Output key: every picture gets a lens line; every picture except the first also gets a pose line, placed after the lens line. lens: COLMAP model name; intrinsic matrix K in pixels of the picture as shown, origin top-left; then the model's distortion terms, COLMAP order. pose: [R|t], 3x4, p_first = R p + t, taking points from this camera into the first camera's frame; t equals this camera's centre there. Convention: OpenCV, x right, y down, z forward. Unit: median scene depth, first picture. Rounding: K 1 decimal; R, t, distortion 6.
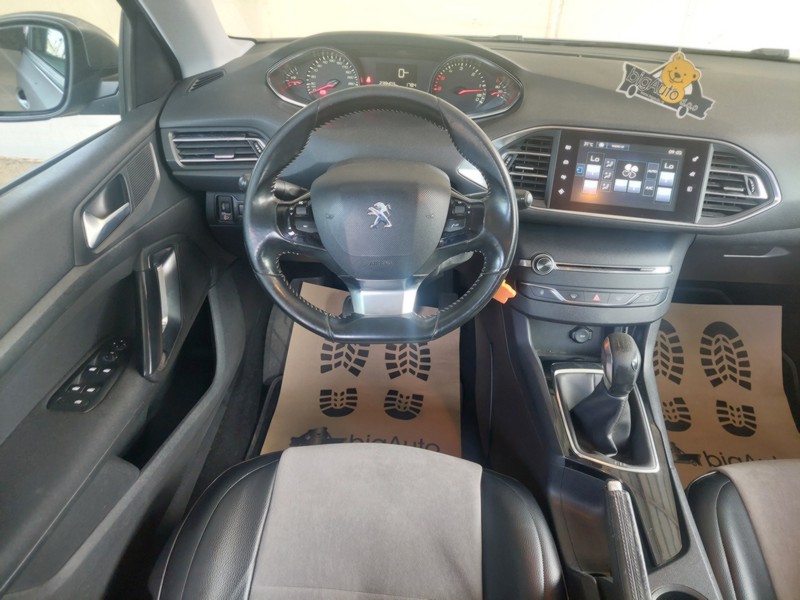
lens RADIAL K [[590.3, 0, 402.5], [0, 590.3, 299.9], [0, 0, 1]] dist [0.040220, -0.033094]
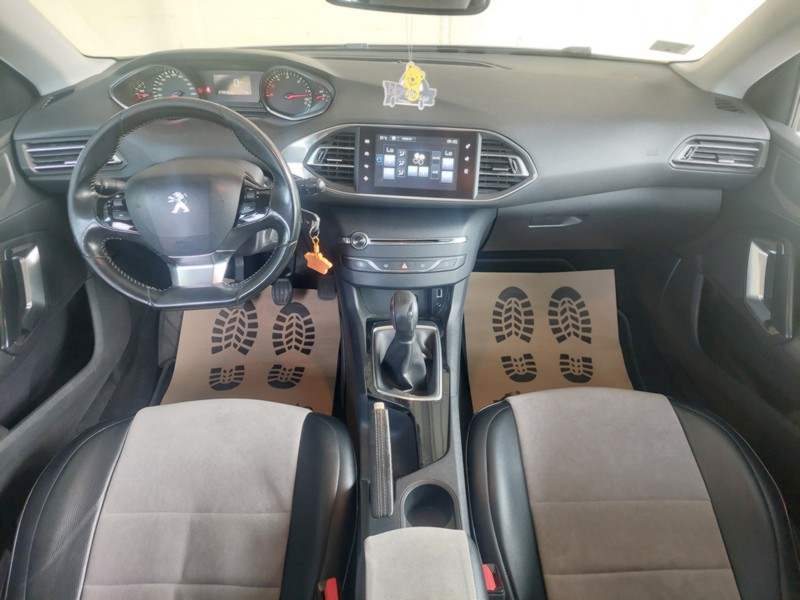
lens RADIAL K [[591.8, 0, 408.8], [0, 591.8, 303.0], [0, 0, 1]] dist [0.062495, -0.072404]
pose [[0.997005, -0.061651, 0.046701, 0.252897], [0.061379, 0.998088, 0.007227, 0.058613], [-0.047057, -0.004339, 0.998883, -0.184134]]
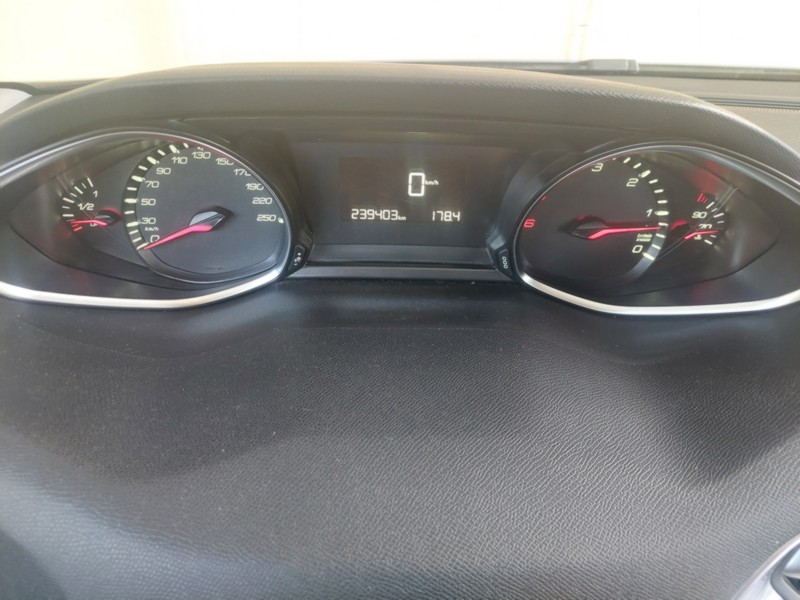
lens RADIAL K [[590.3, 0, 402.5], [0, 590.3, 299.9], [0, 0, 1]] dist [0.040220, -0.033094]
pose [[0.997959, -0.038689, 0.050810, -0.029310], [0.040034, 0.998867, -0.025715, -0.309535], [-0.049757, 0.027696, 0.998377, 0.671795]]
